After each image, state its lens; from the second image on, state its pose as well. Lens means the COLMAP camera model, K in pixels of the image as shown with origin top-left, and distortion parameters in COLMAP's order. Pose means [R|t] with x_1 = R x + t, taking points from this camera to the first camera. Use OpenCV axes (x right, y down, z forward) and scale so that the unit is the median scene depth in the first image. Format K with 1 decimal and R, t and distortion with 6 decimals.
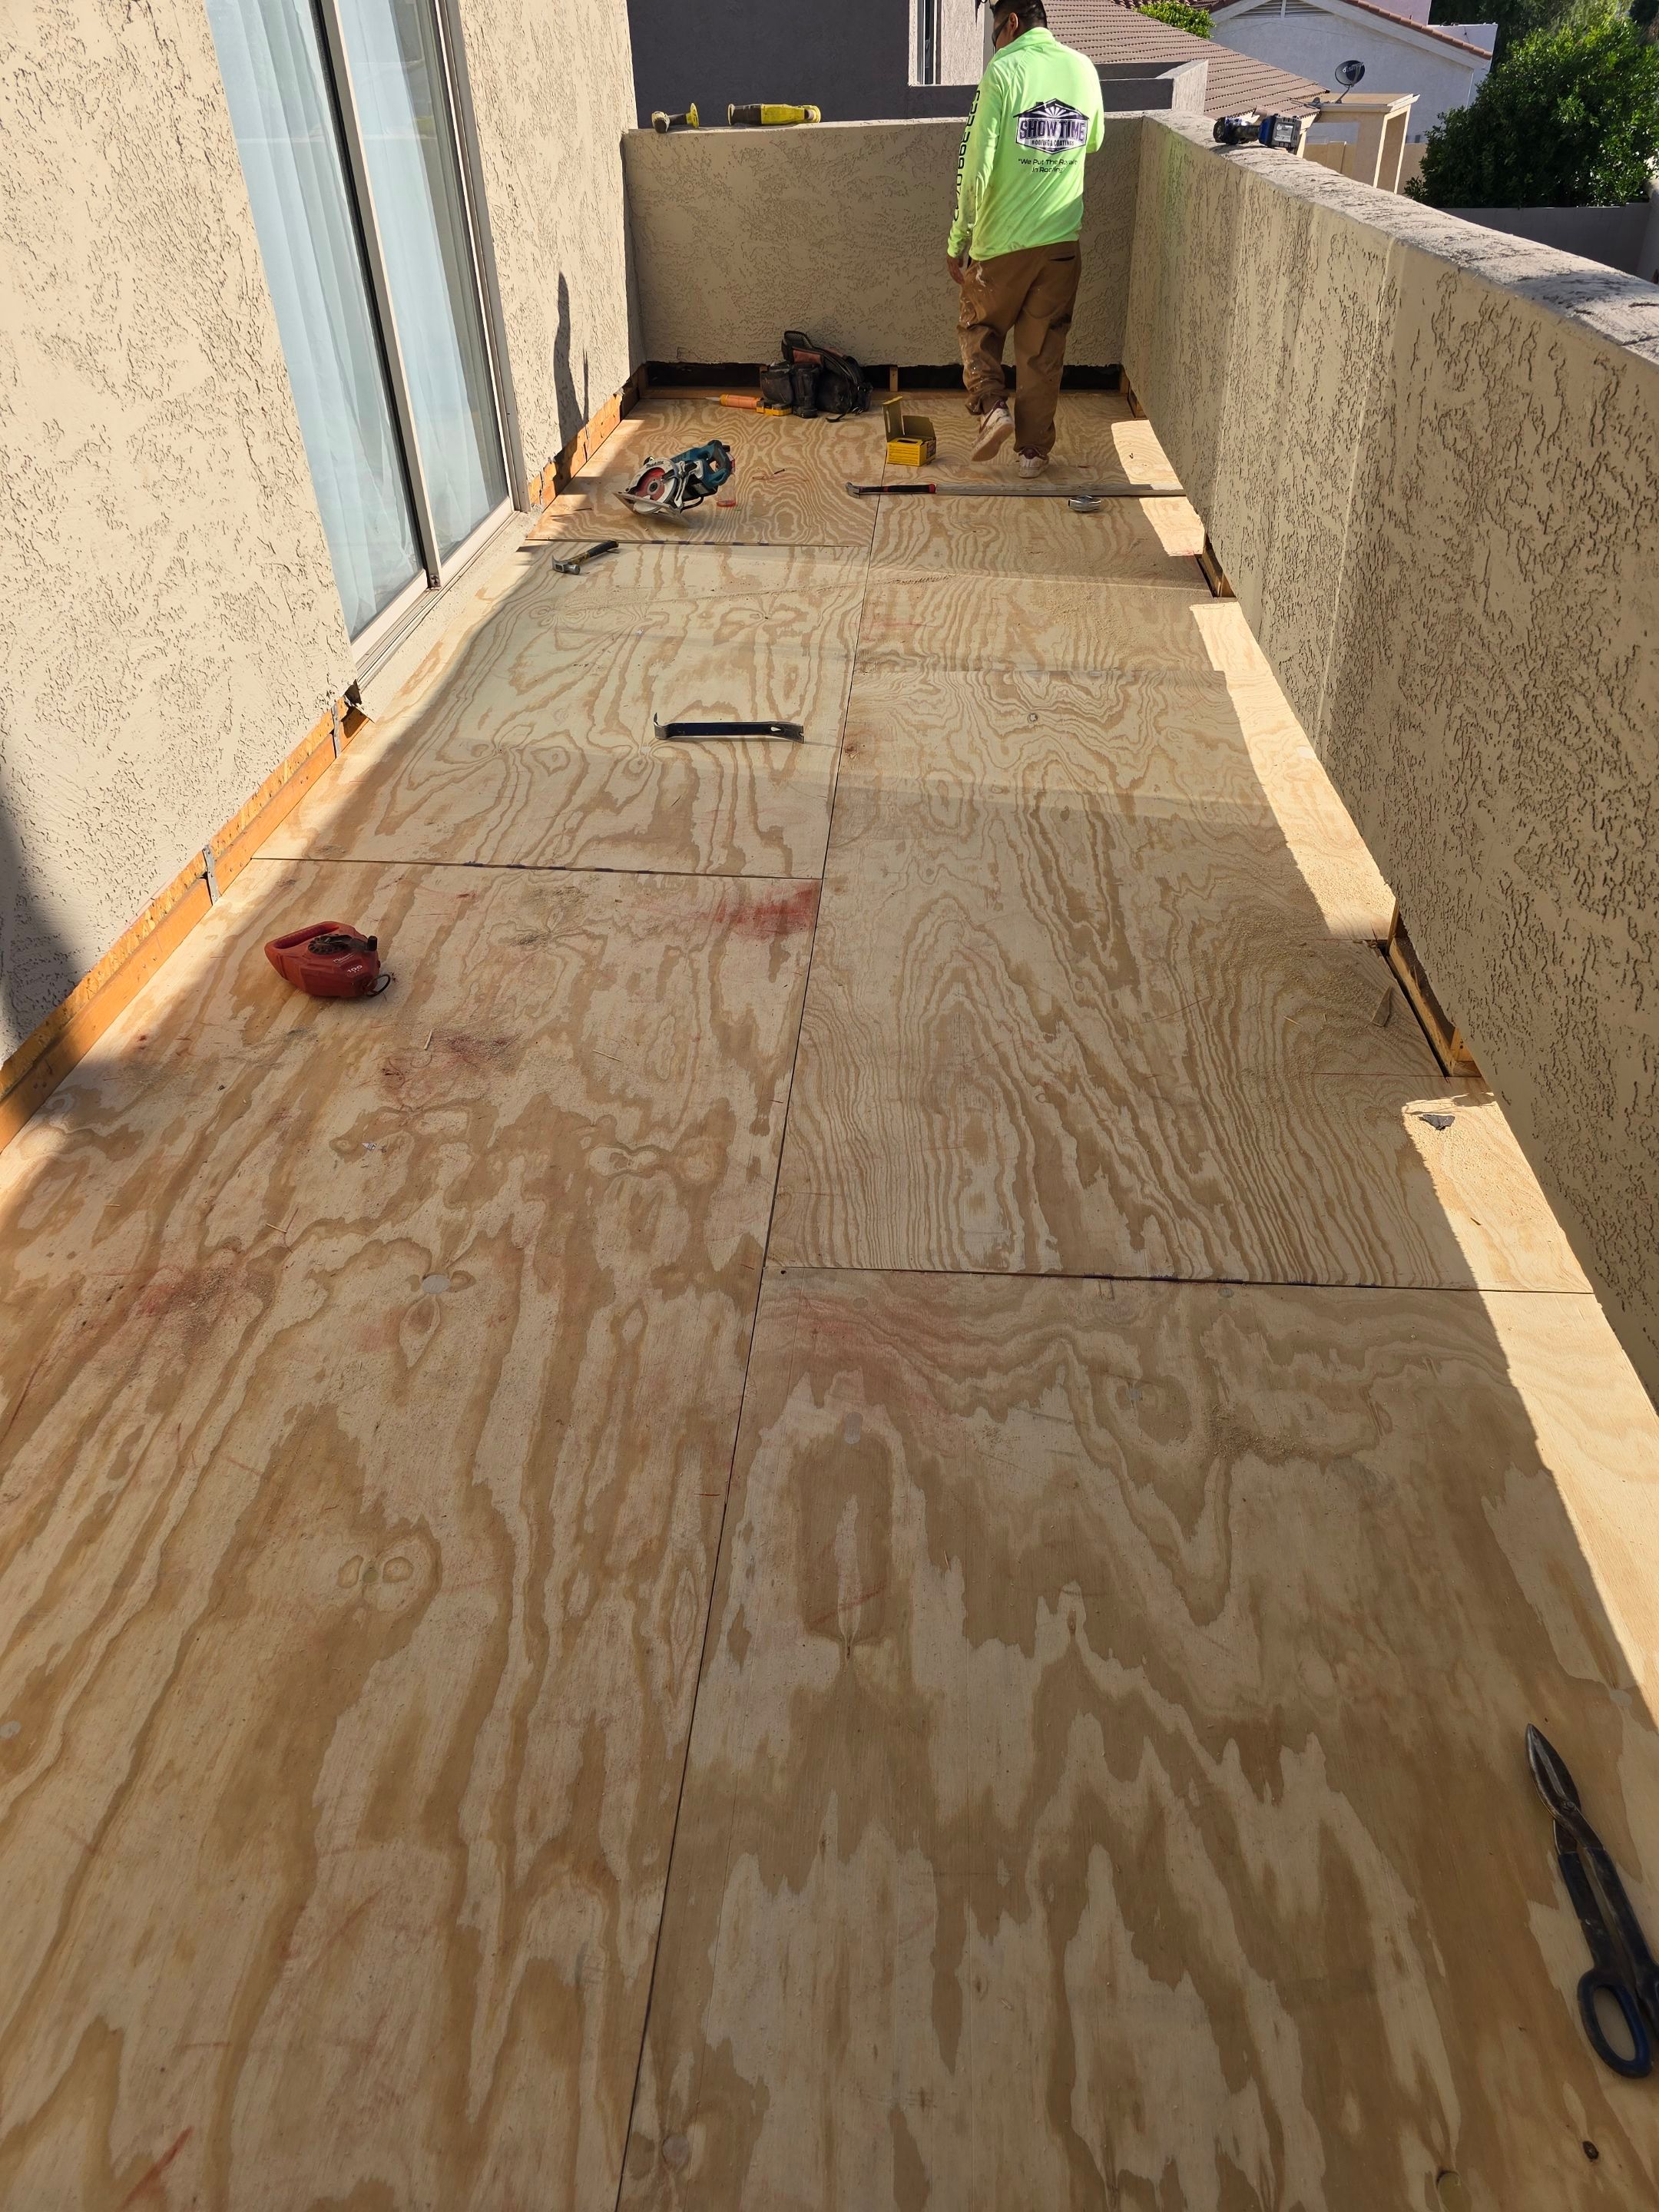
lens RADIAL K [[1466.6, 0, 828.7], [0, 1466.6, 1088.1], [0, 0, 1]] dist [0.073139, -0.061392]
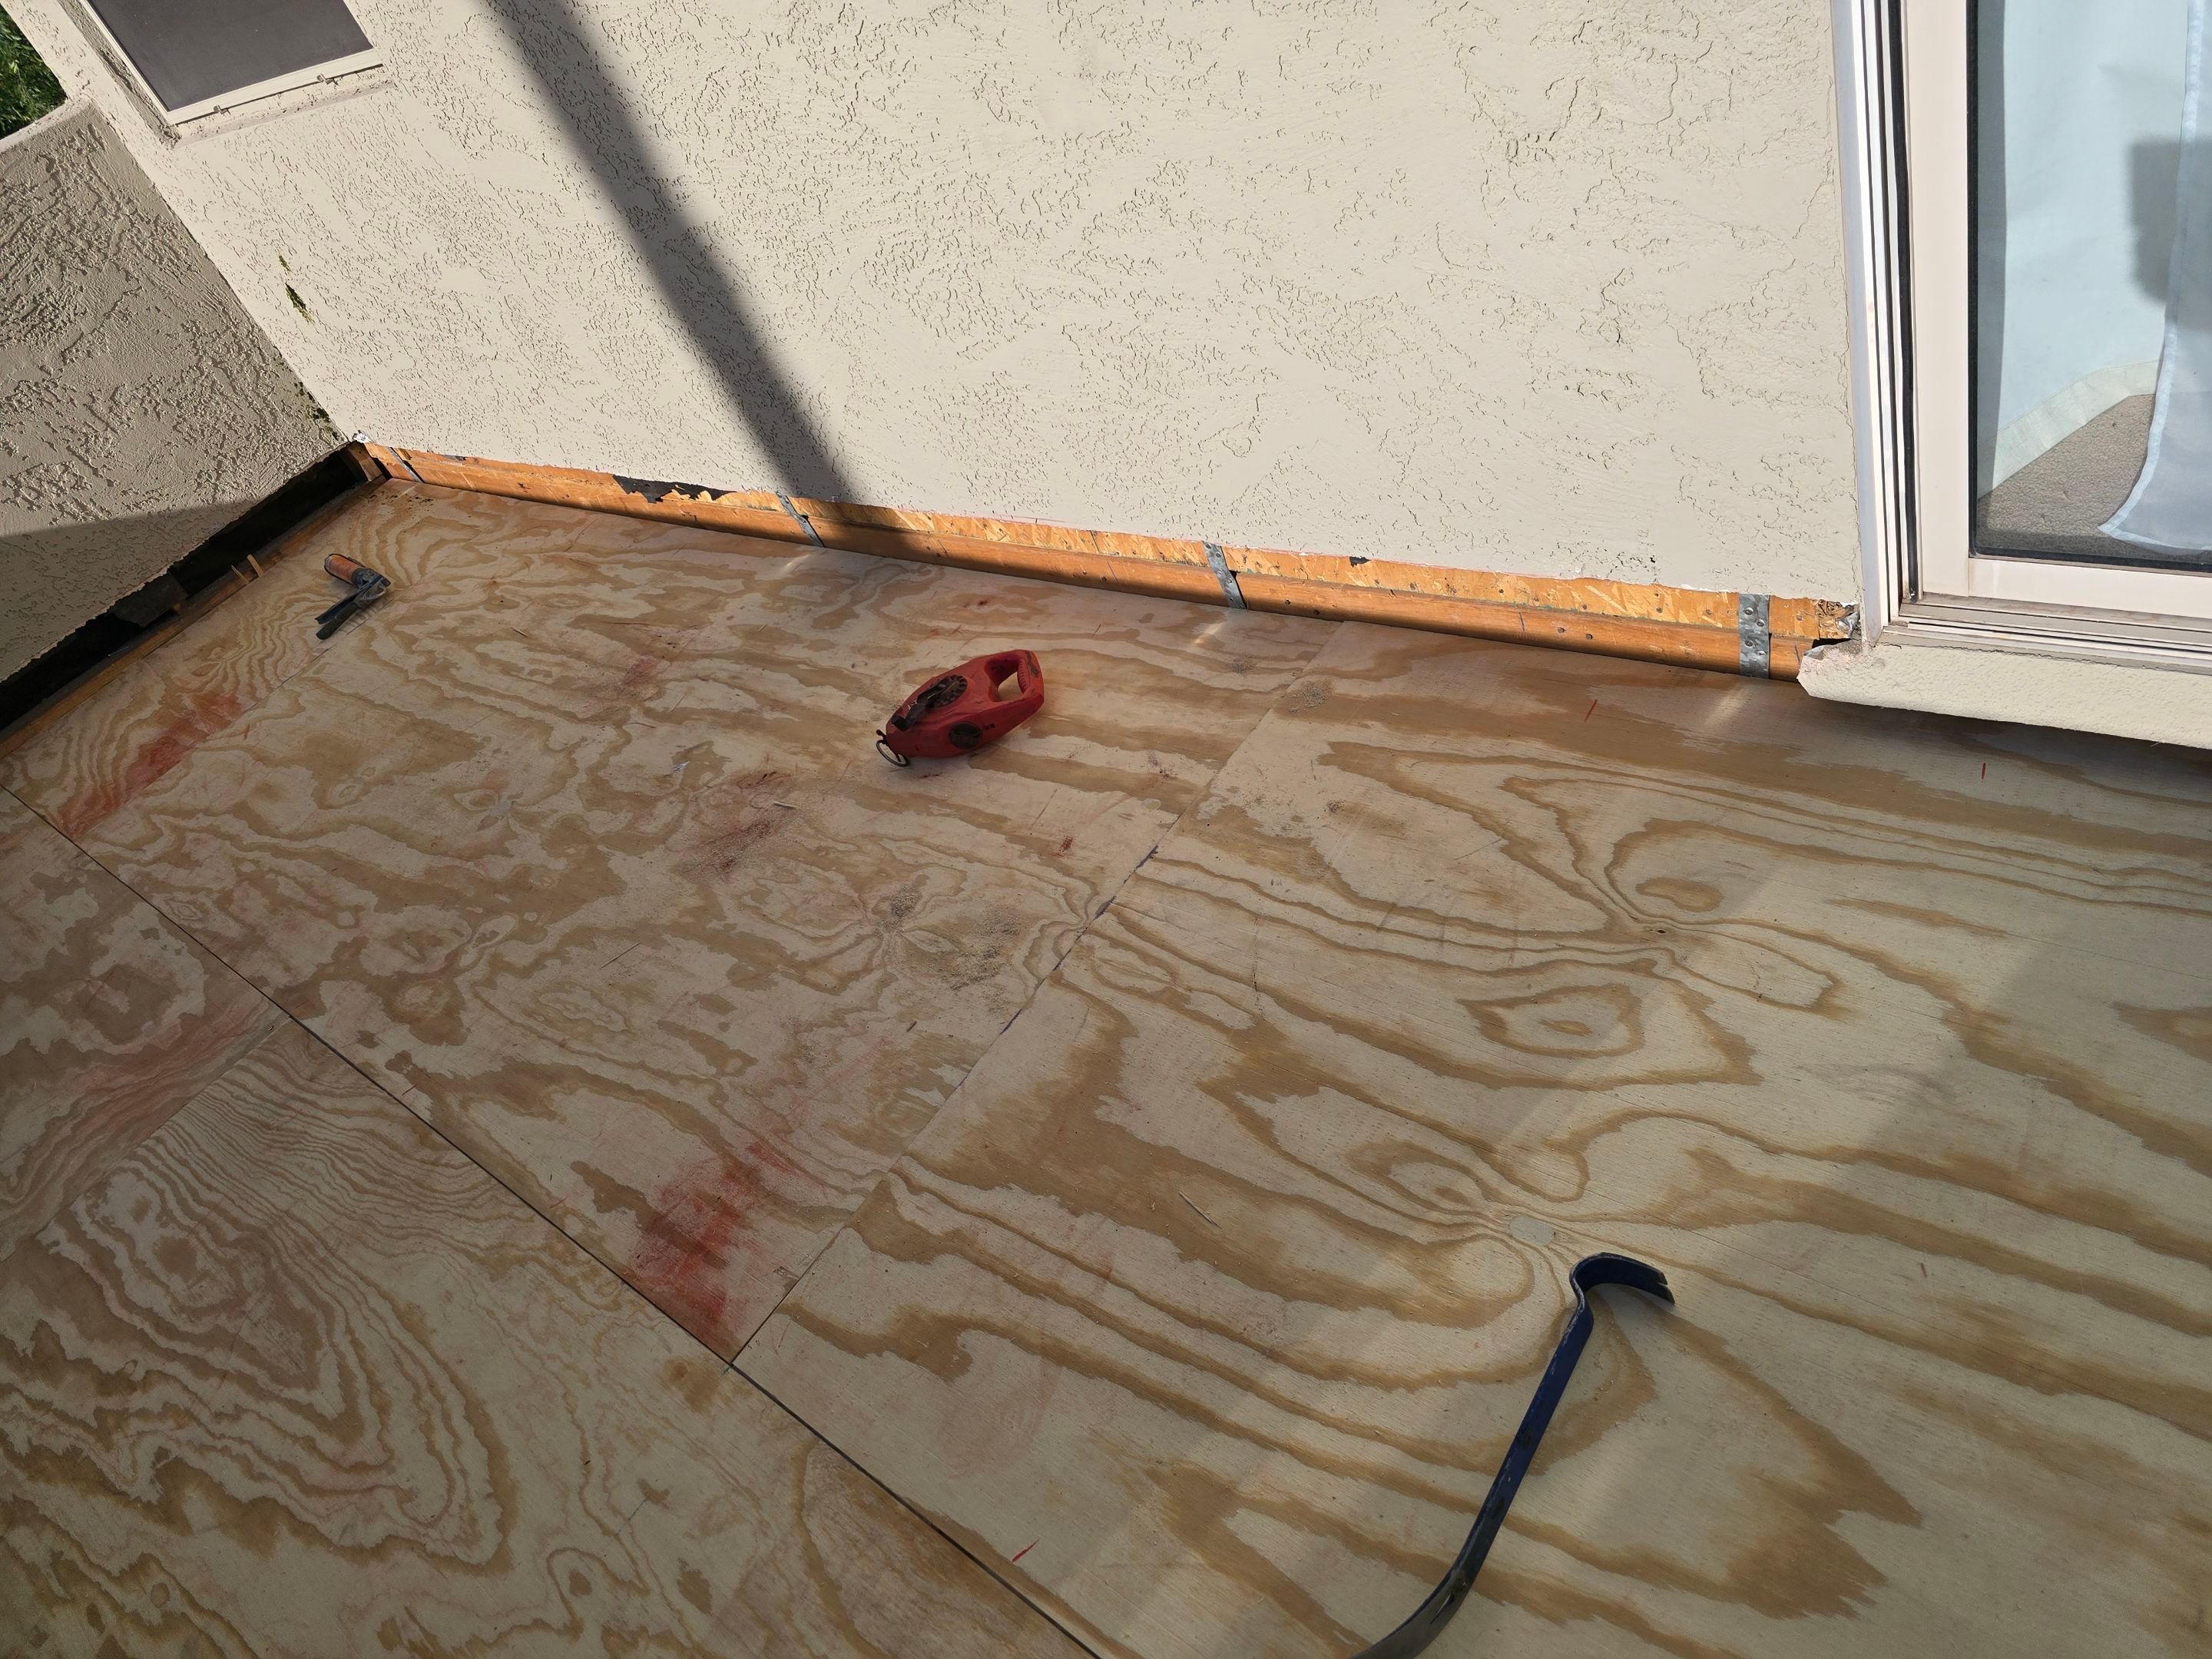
lens RADIAL K [[1466.6, 0, 1107.8], [0, 1466.6, 820.9], [0, 0, 1]] dist [0.073139, -0.061392]
pose [[-0.539120, 0.693362, -0.478120, 0.035969], [-0.151228, 0.478765, 0.864820, -0.626520], [0.828541, 0.538547, -0.153256, 1.009084]]
